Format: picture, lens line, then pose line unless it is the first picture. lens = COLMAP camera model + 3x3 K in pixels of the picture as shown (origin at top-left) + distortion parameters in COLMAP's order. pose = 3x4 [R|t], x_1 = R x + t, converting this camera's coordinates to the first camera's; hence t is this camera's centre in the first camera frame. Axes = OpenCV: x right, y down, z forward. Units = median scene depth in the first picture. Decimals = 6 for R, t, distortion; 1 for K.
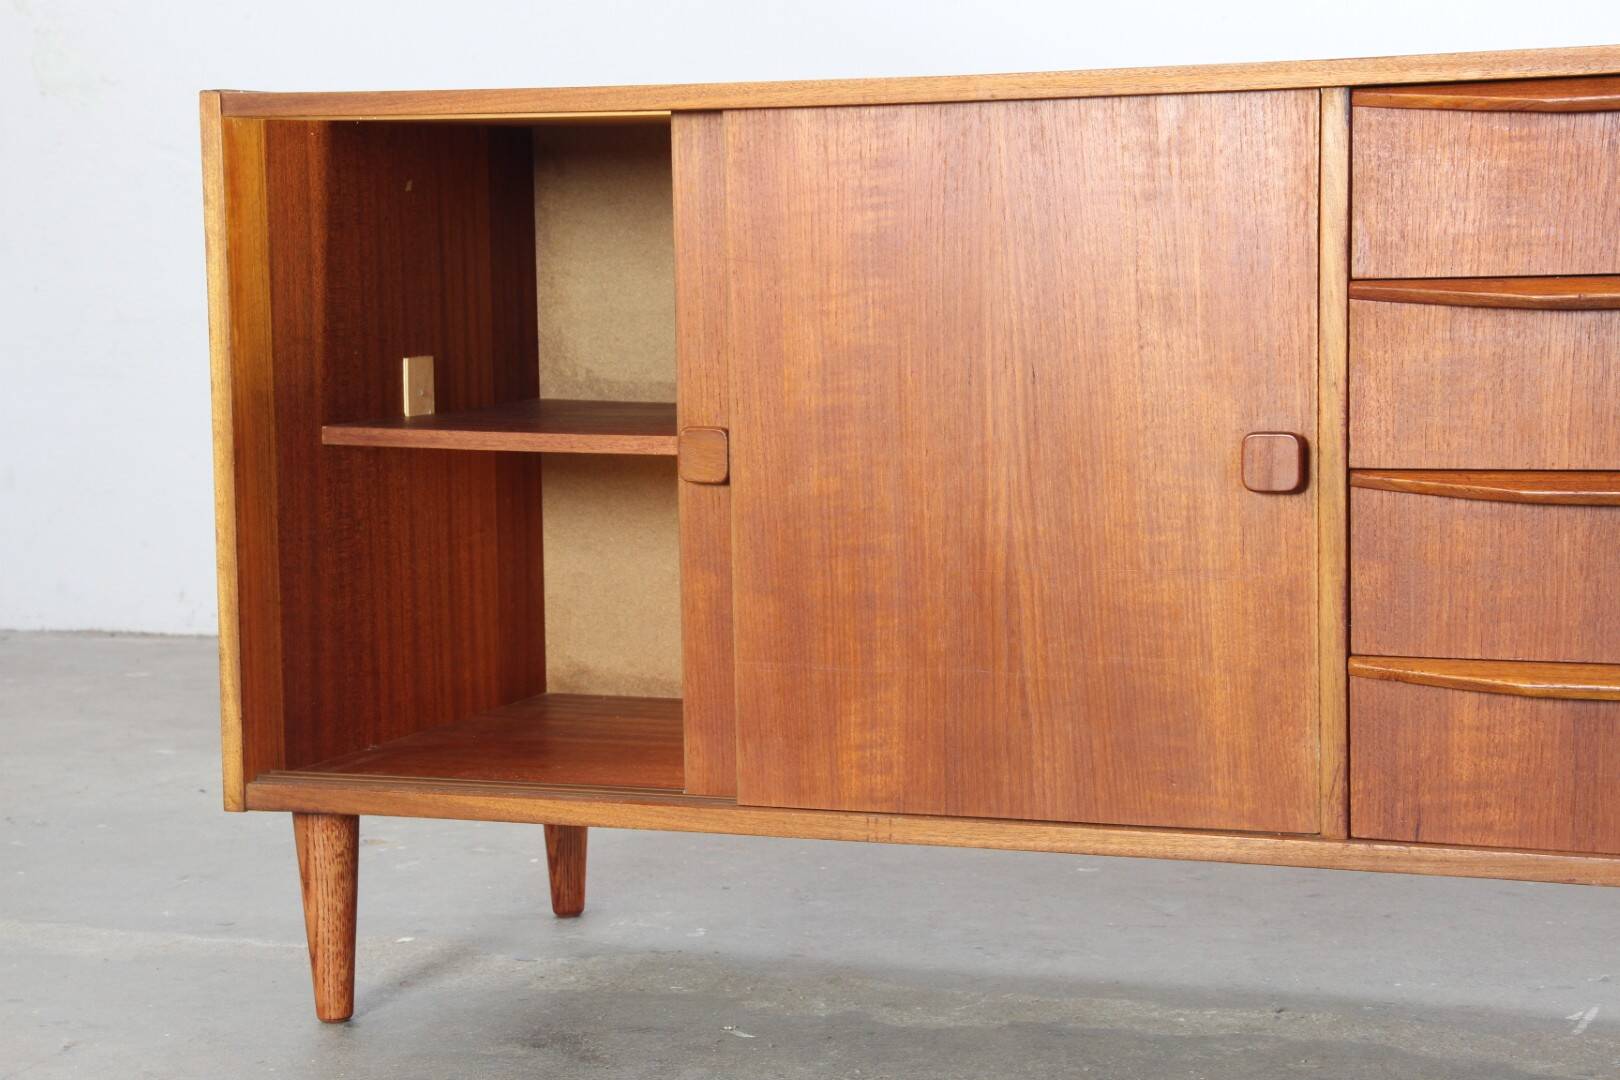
lens RADIAL K [[3405.6, 0, 830.9], [0, 3405.6, 555.4], [0, 0, 1]] dist [0.260035, 0.720123]
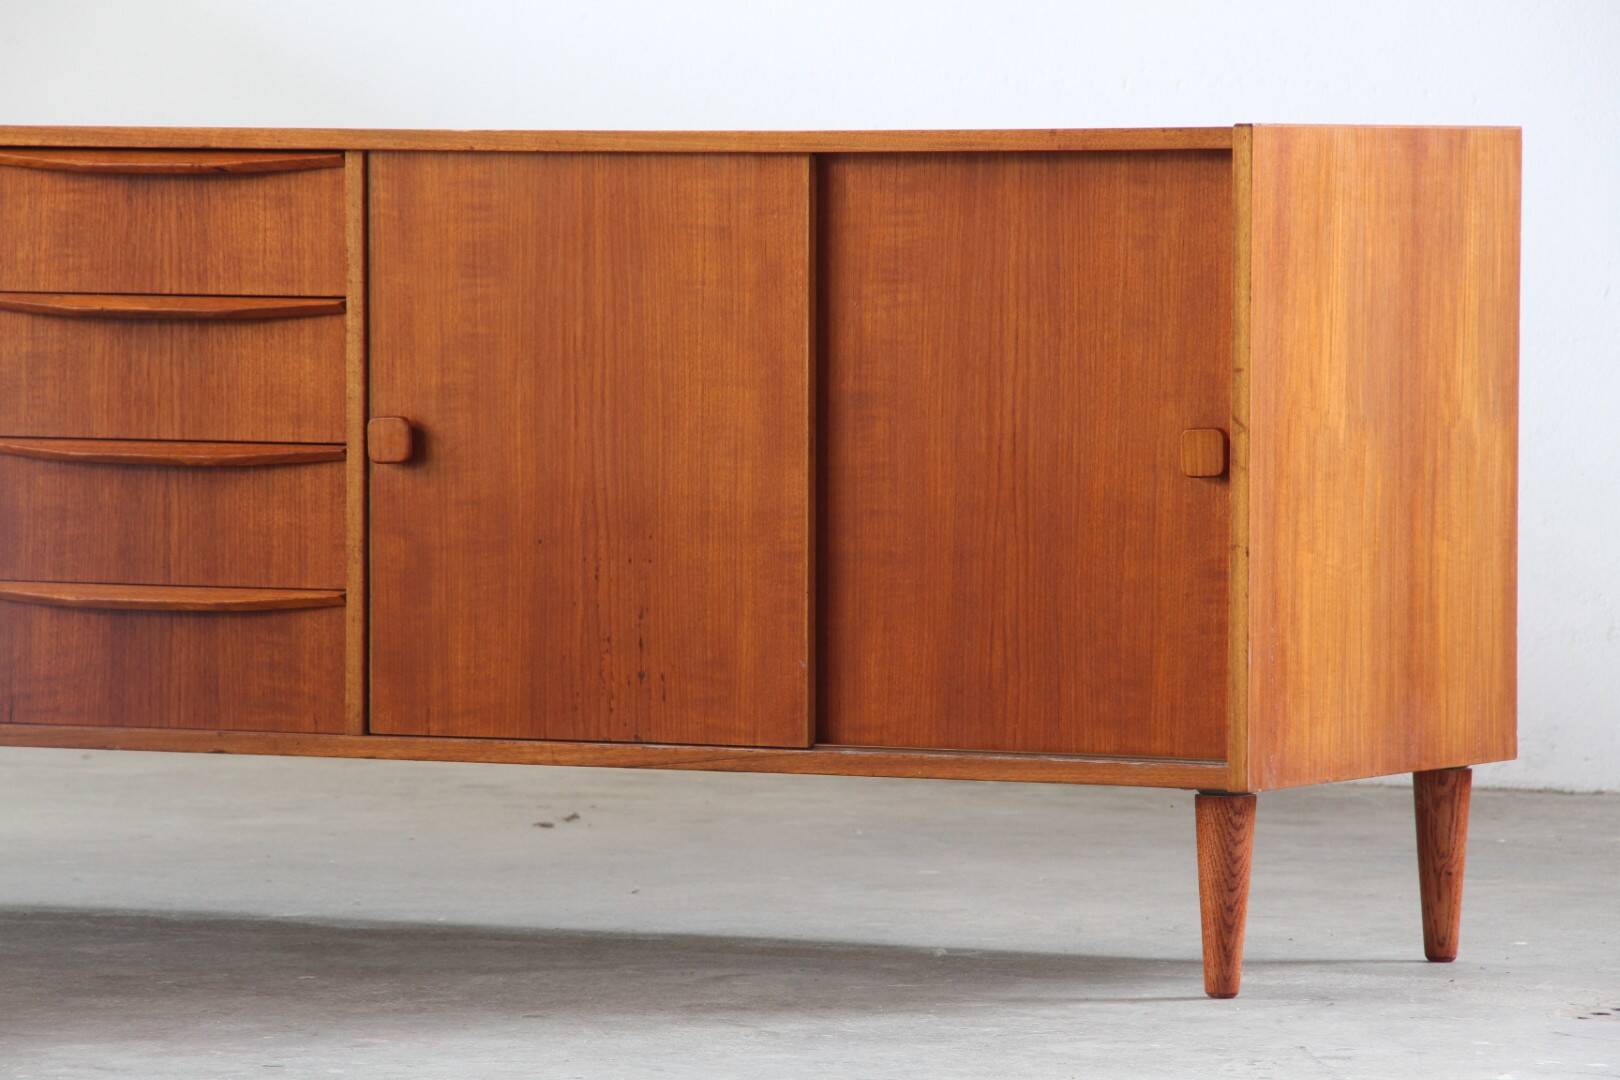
lens RADIAL K [[6818.5, 0, 788.8], [0, 6818.5, 530.7], [0, 0, 1]] dist [1.081195, -5.048311]
pose [[0.997033, 0.025625, -0.072589, 0.663919], [-0.029363, 0.998272, -0.050902, 0.137500], [0.071159, 0.052882, 0.996062, -1.618667]]
